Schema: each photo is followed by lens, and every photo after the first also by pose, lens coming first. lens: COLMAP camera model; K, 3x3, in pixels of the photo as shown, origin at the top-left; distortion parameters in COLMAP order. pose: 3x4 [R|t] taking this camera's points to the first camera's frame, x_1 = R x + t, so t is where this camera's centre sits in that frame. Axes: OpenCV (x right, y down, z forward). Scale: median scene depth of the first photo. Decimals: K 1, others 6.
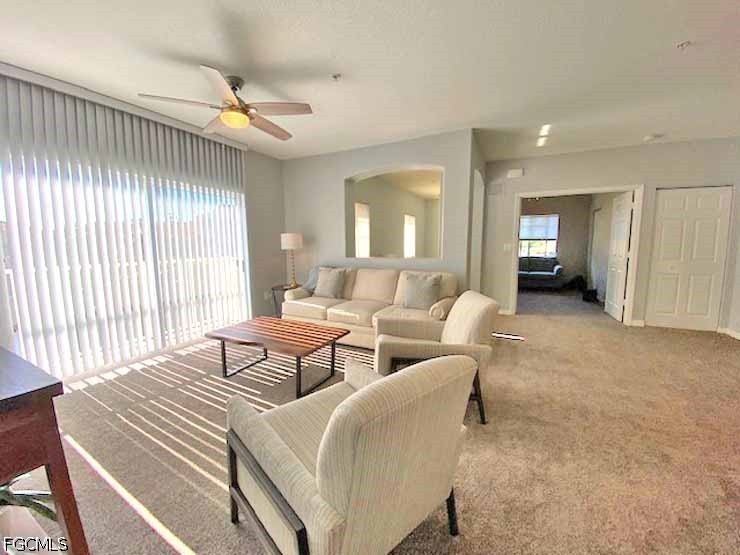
lens RADIAL K [[297.5, 0, 370.7], [0, 297.5, 279.1], [0, 0, 1]] dist [0.009218, -0.015317]
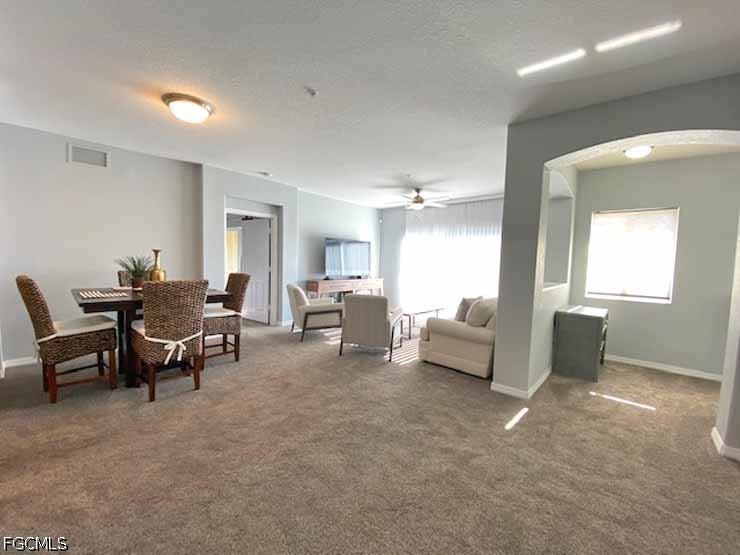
lens RADIAL K [[290.0, 0, 362.2], [0, 290.0, 277.9], [0, 0, 1]] dist [-0.025219, -0.000142]
pose [[-0.253936, 0.059045, -0.965417, 0.964276], [-0.141131, 0.985190, 0.097377, -0.095910], [0.956869, 0.160978, -0.241842, 0.697074]]
